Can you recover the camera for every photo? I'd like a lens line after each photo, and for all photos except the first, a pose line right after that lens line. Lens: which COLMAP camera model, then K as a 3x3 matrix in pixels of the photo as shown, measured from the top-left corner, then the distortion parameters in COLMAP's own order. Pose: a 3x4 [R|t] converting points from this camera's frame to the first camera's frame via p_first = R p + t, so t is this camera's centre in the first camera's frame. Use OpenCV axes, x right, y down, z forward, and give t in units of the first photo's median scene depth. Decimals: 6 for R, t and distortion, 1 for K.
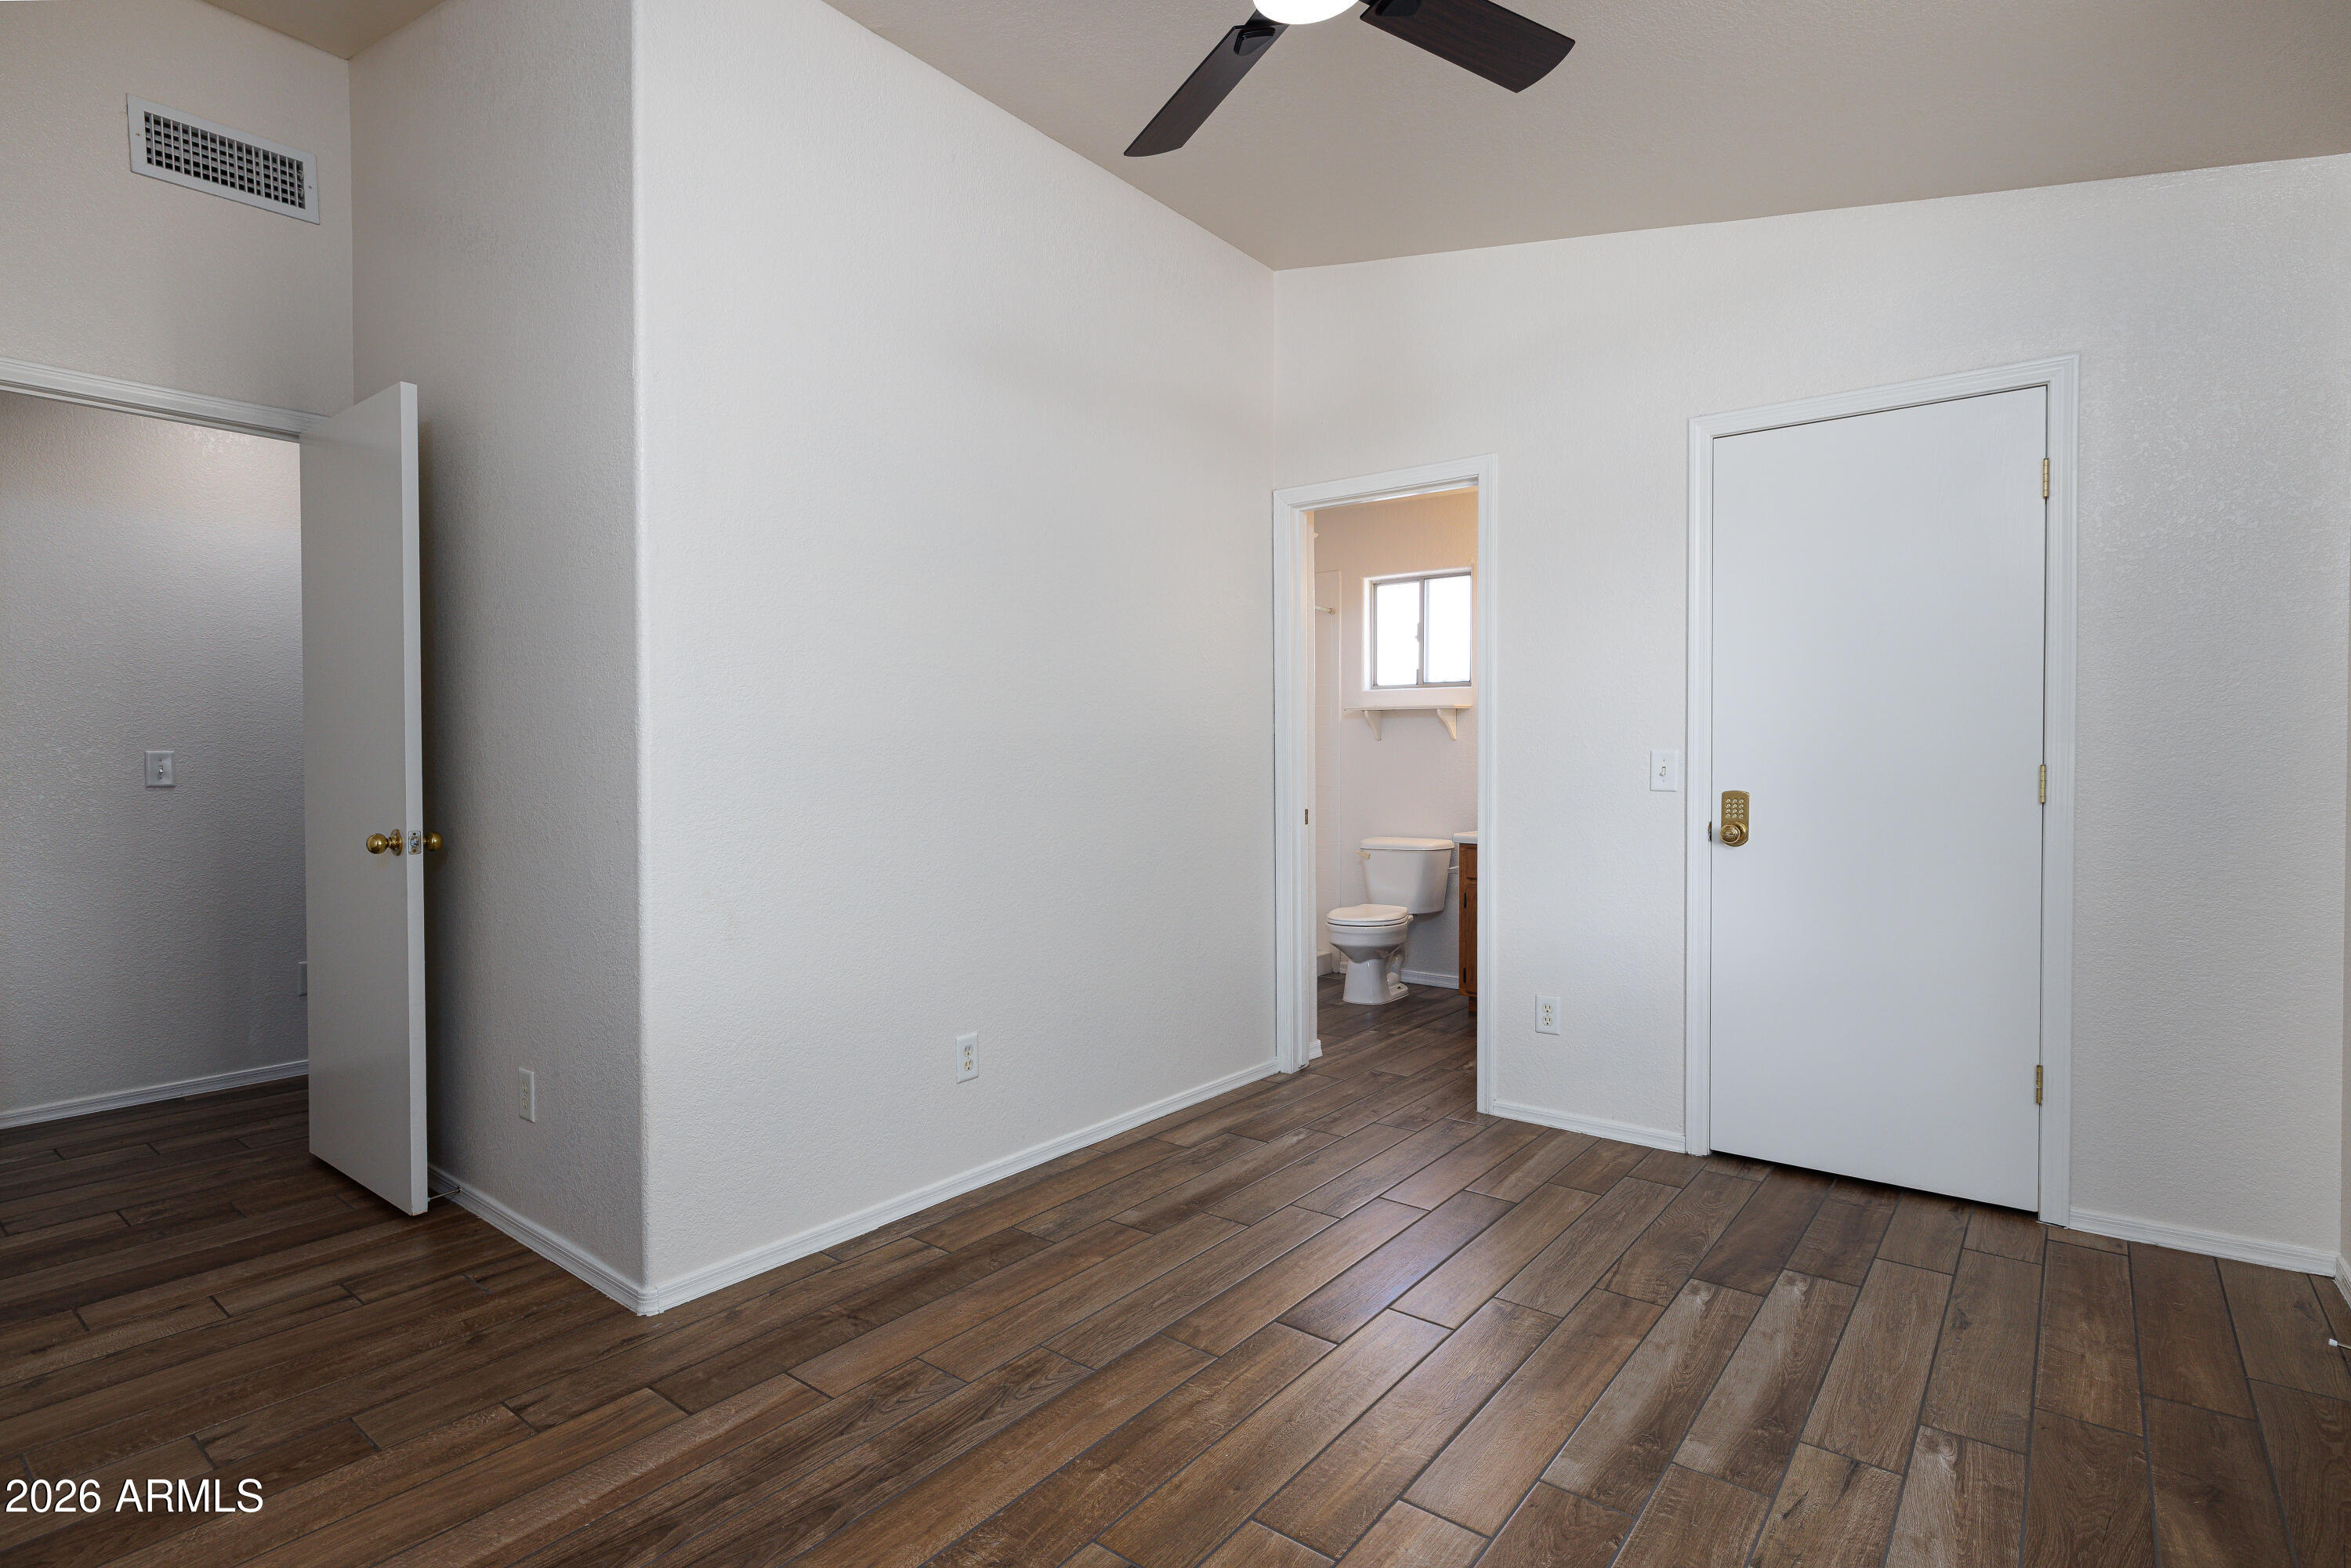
lens RADIAL K [[1151.7, 0, 1178.9], [0, 1151.7, 775.7], [0, 0, 1]] dist [-0.000027, 0.000081]
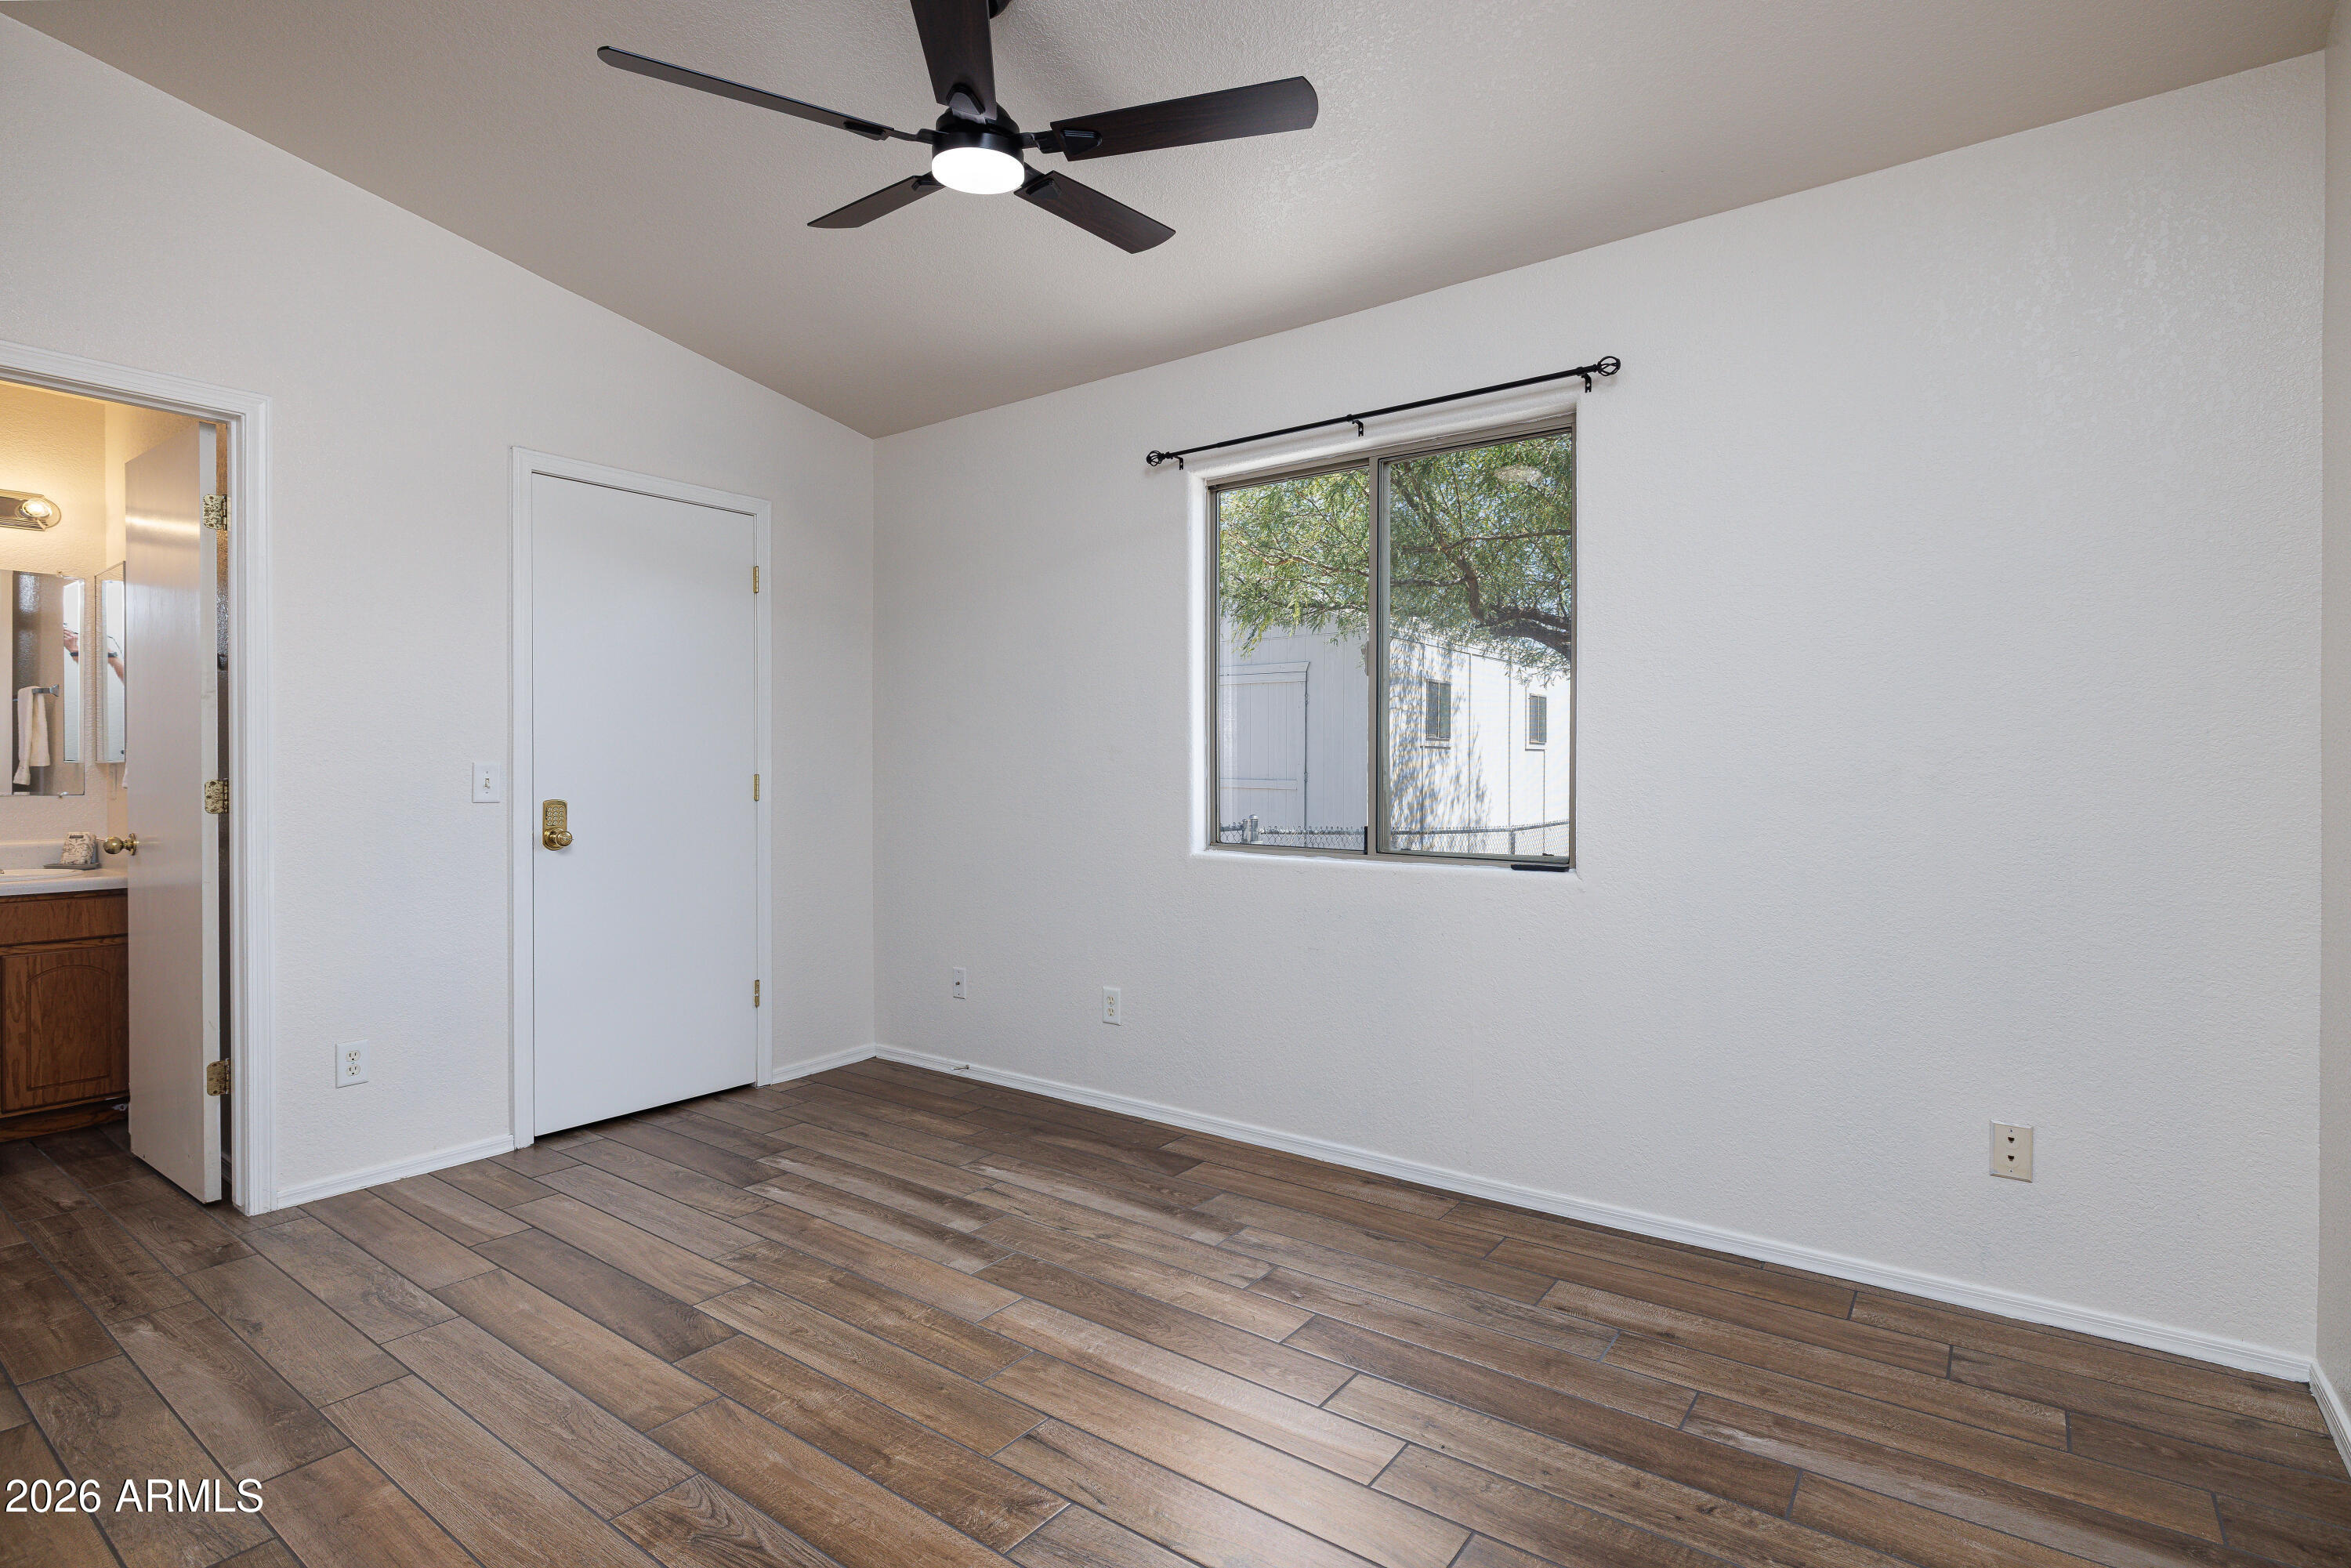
lens RADIAL K [[1151.7, 0, 1178.9], [0, 1151.7, 775.7], [0, 0, 1]] dist [-0.000027, 0.000081]
pose [[-0.025433, -0.005040, 0.999664, -0.829943], [0.016157, 0.999855, 0.005452, -0.008591], [-0.999546, 0.016291, -0.025347, 0.568498]]
